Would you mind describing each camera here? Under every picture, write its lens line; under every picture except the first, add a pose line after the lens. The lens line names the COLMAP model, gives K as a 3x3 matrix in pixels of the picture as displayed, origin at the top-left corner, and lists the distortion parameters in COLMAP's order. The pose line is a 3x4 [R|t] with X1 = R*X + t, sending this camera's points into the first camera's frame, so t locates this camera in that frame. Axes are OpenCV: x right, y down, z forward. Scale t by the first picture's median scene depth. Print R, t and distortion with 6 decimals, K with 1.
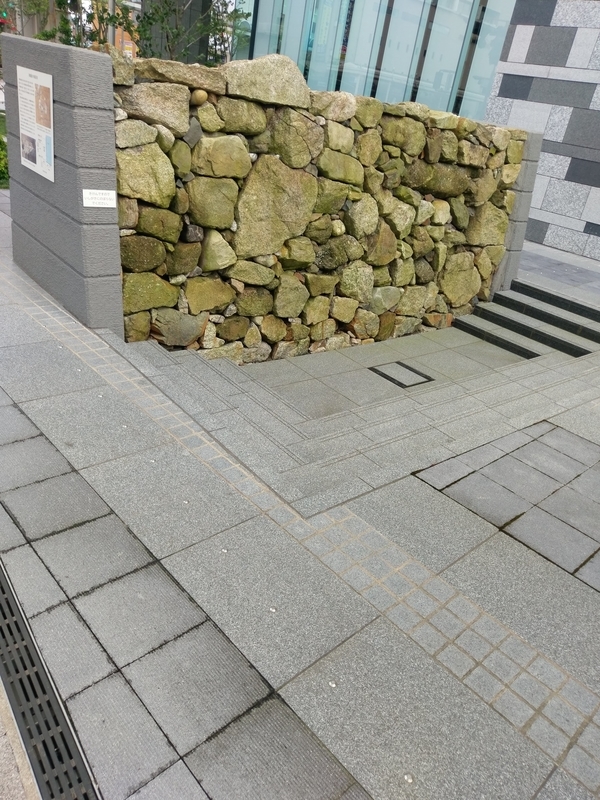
lens RADIAL K [[603.0, 0, 302.7], [0, 603.0, 403.4], [0, 0, 1]] dist [0.054704, -0.066188]
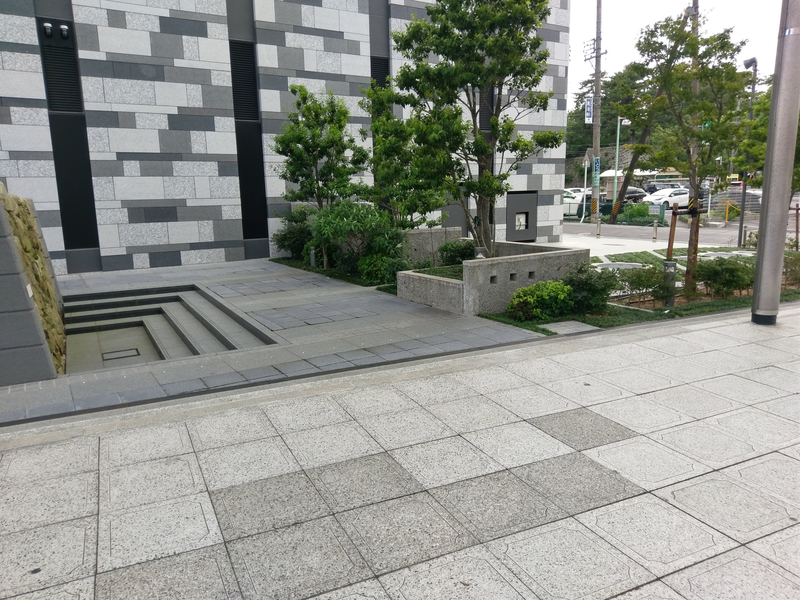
lens RADIAL K [[603.0, 0, 398.8], [0, 603.0, 300.4], [0, 0, 1]] dist [0.054704, -0.066188]
pose [[0.198296, -0.330606, 0.922702, -1.173004], [0.490414, 0.848549, 0.198643, -0.135506], [-0.848630, 0.413116, 0.330398, -0.170058]]
